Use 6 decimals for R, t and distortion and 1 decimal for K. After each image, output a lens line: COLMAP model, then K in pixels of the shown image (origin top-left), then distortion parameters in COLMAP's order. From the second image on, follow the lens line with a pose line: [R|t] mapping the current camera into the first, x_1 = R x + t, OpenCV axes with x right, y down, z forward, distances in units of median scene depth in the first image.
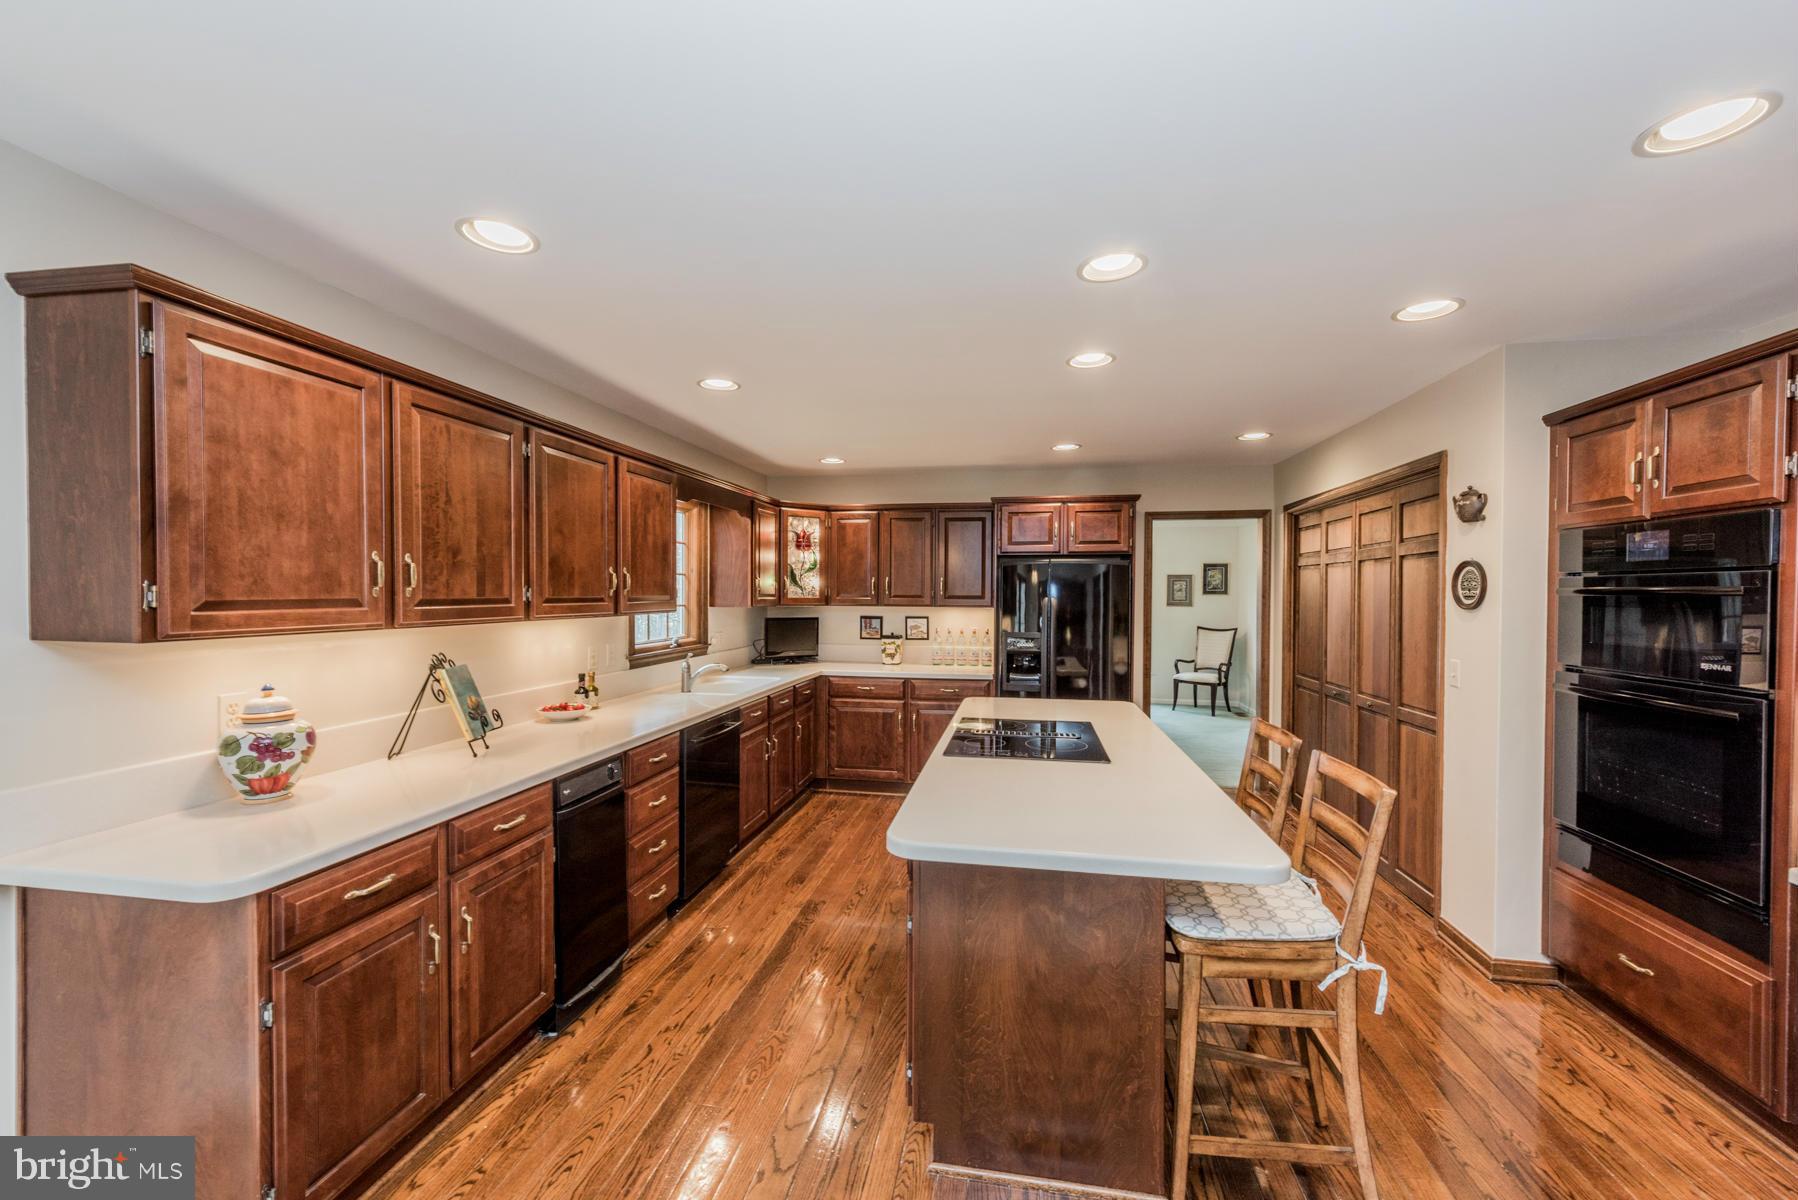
lens RADIAL K [[713.3, 0, 900.4], [0, 713.3, 604.3], [0, 0, 1]] dist [0.014258, -0.000838]
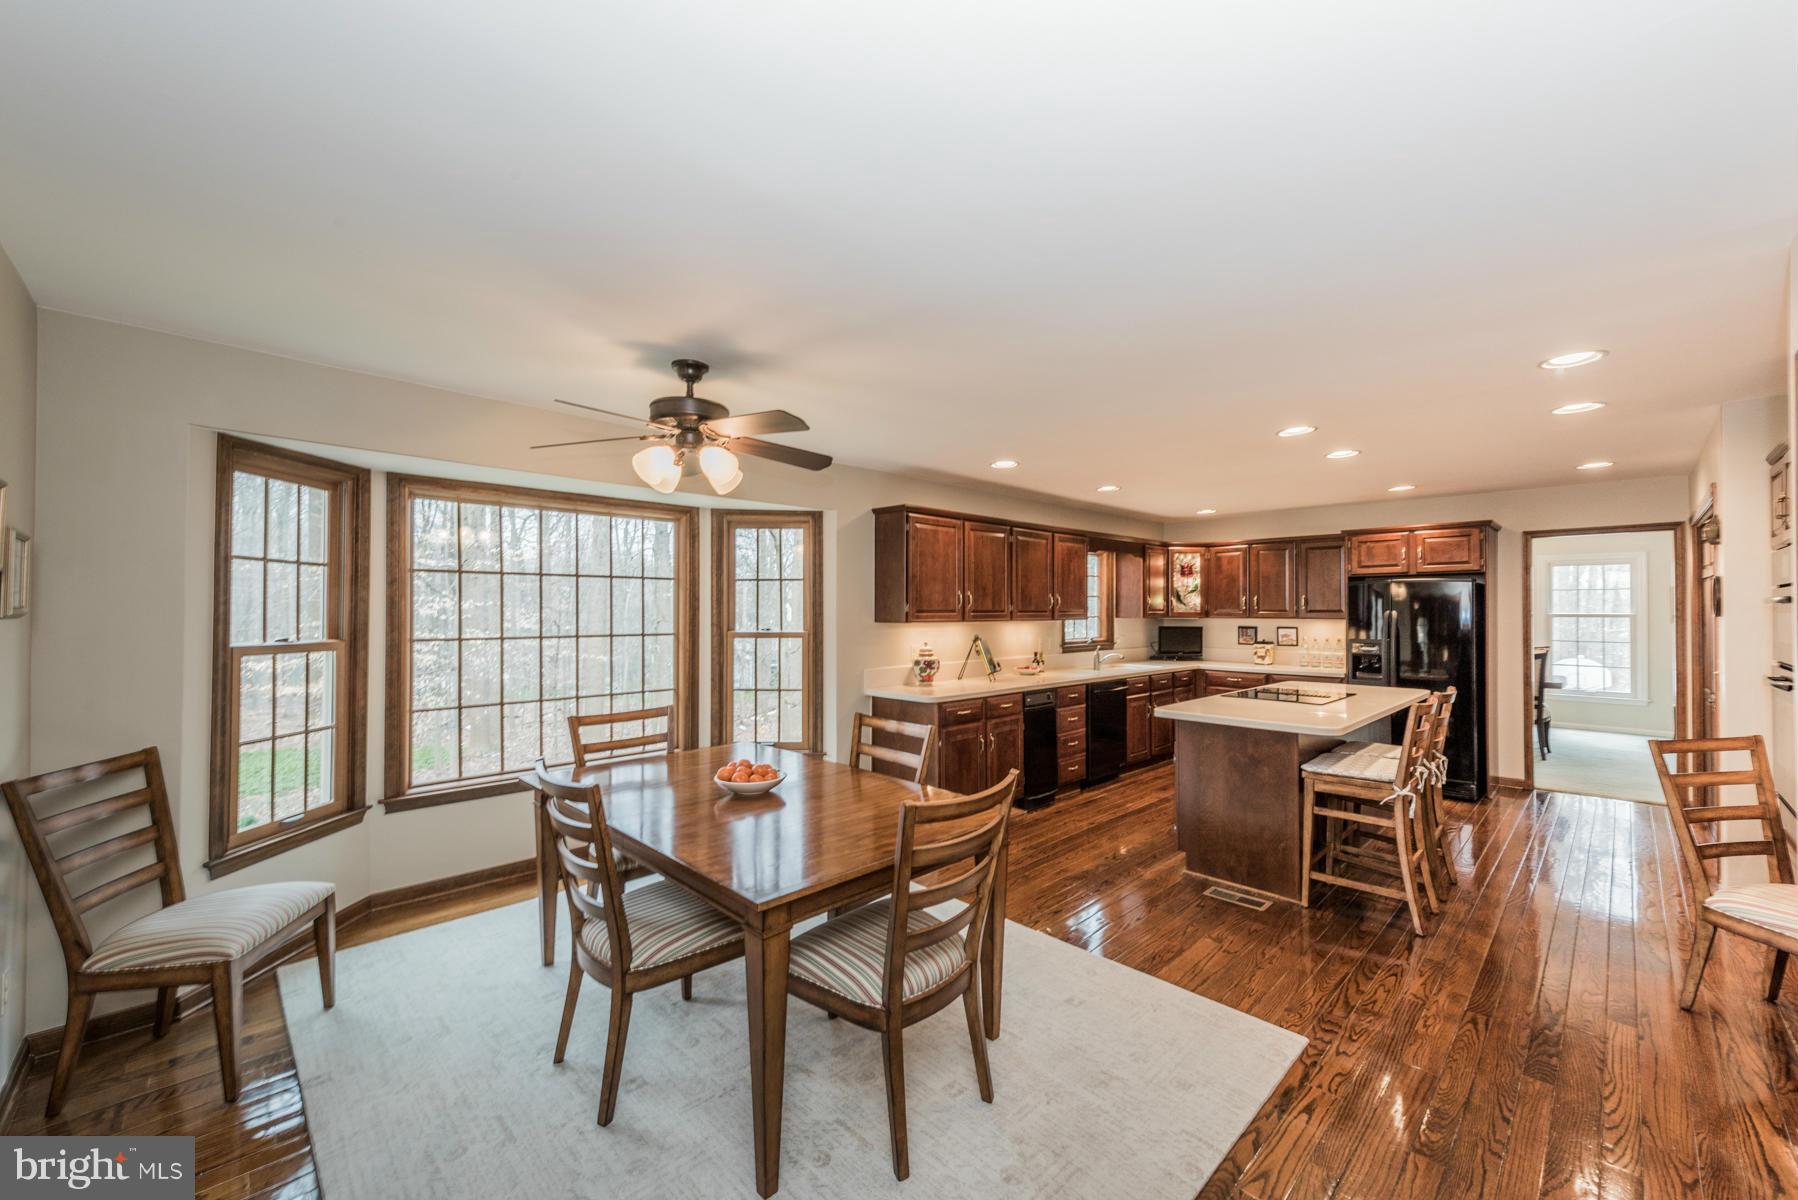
lens RADIAL K [[713.3, 0, 904.0], [0, 713.3, 600.7], [0, 0, 1]] dist [0.014258, -0.000838]
pose [[0.823862, -0.009997, -0.566702, 0.259944], [-0.007394, 0.999570, -0.028381, 0.016847], [0.566742, 0.027572, 0.823434, -0.578715]]
